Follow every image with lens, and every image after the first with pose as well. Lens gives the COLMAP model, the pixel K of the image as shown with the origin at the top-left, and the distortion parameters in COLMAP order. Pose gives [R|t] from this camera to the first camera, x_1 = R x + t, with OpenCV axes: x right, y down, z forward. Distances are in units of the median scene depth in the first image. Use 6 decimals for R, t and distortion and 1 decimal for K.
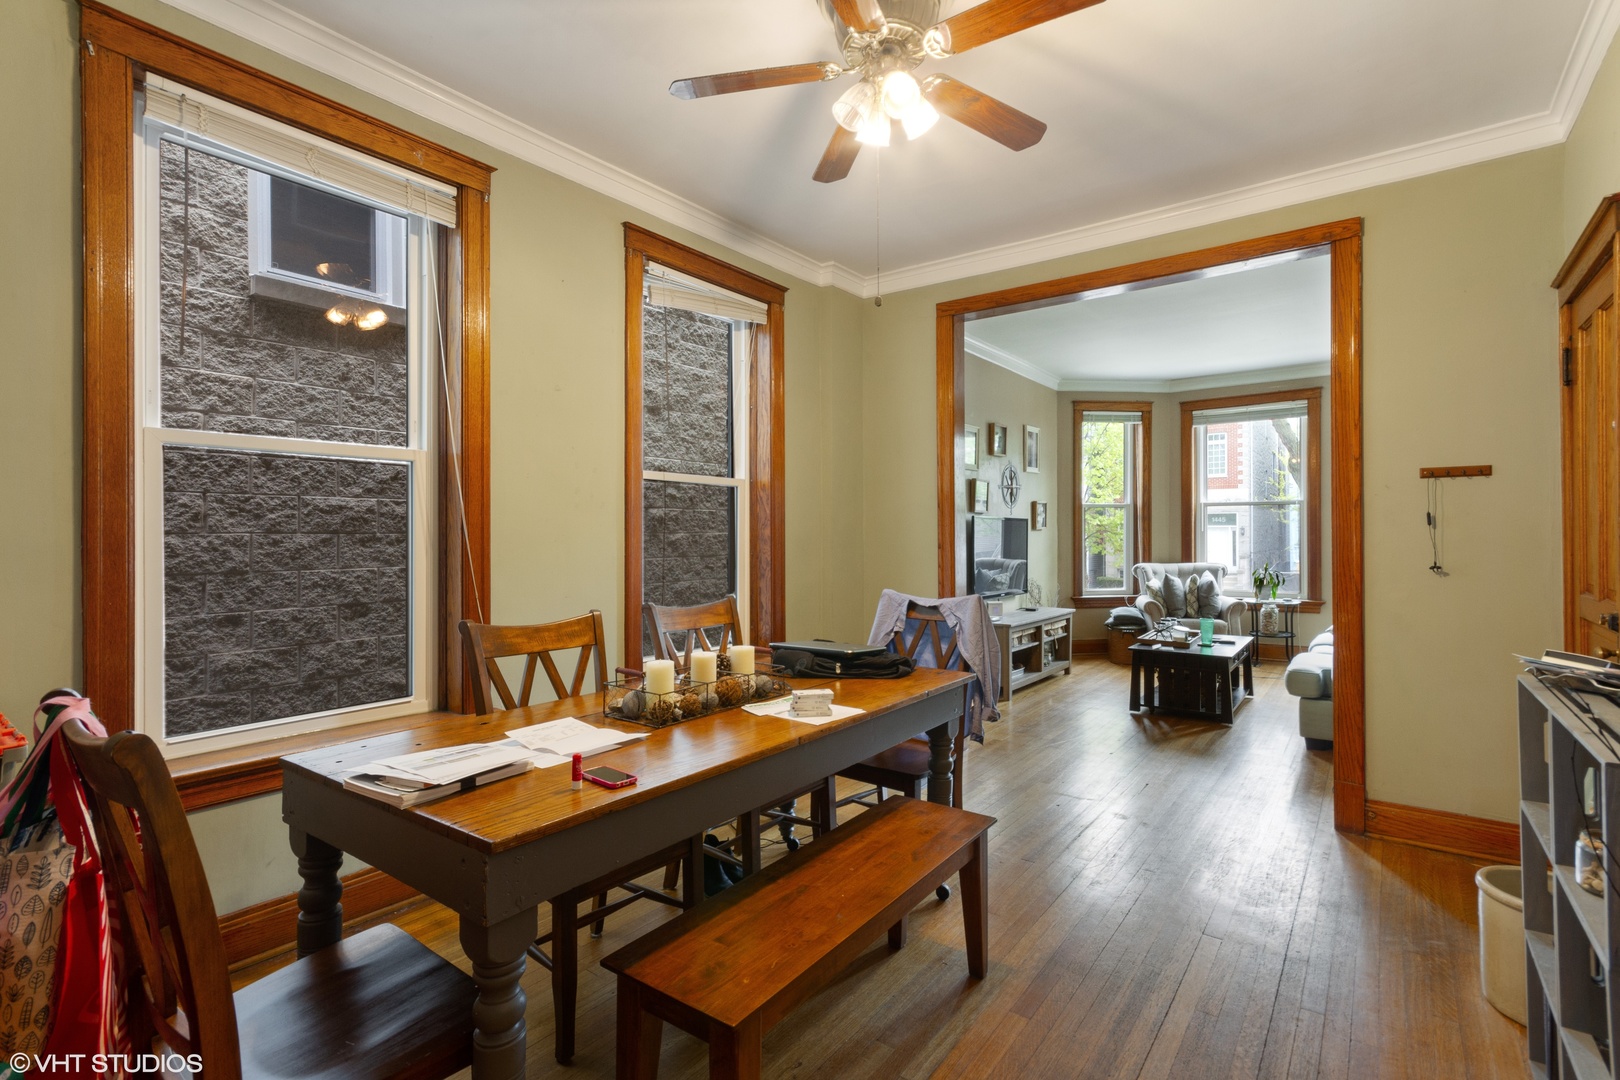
lens RADIAL K [[803.8, 0, 807.1], [0, 803.8, 533.7], [0, 0, 1]] dist [0.018530, -0.000354]
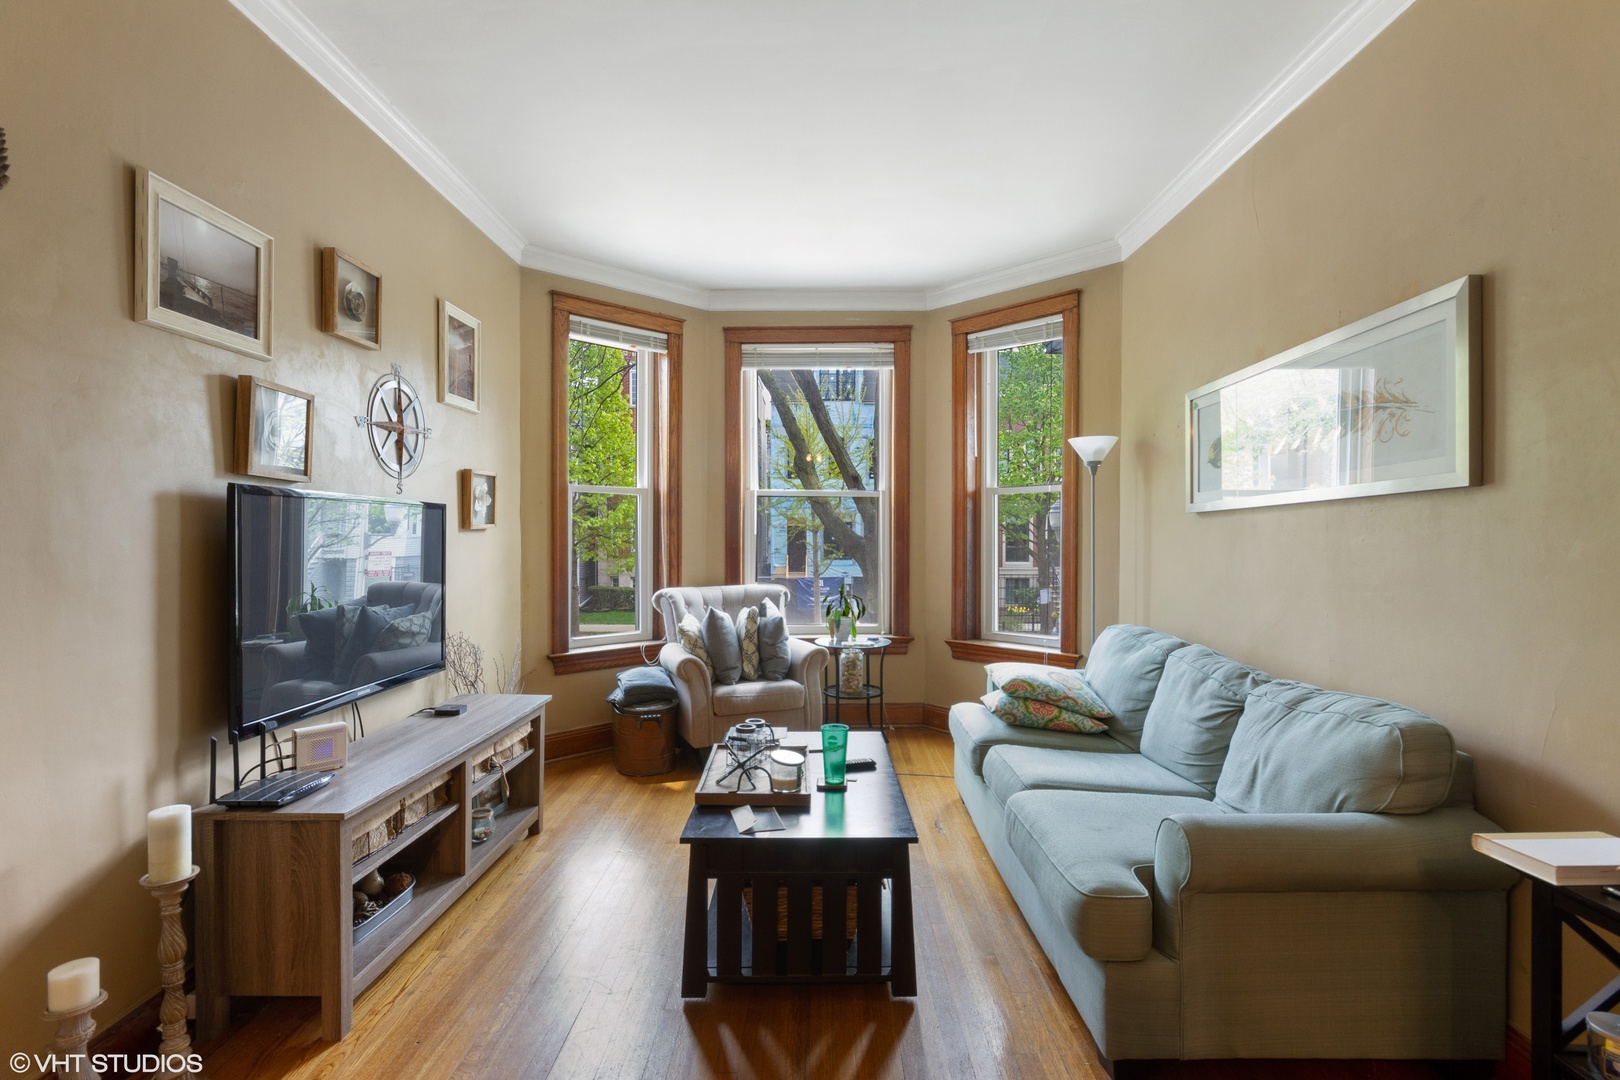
lens RADIAL K [[751.3, 0, 810.0], [0, 751.3, 540.0], [0, 0, 1]] dist [0.020839, 0.000514]
pose [[0.805598, 0.000752, 0.592462, 0.180535], [-0.002845, 0.999993, 0.002600, -0.000554], [-0.592455, -0.003780, 0.805594, 0.518054]]
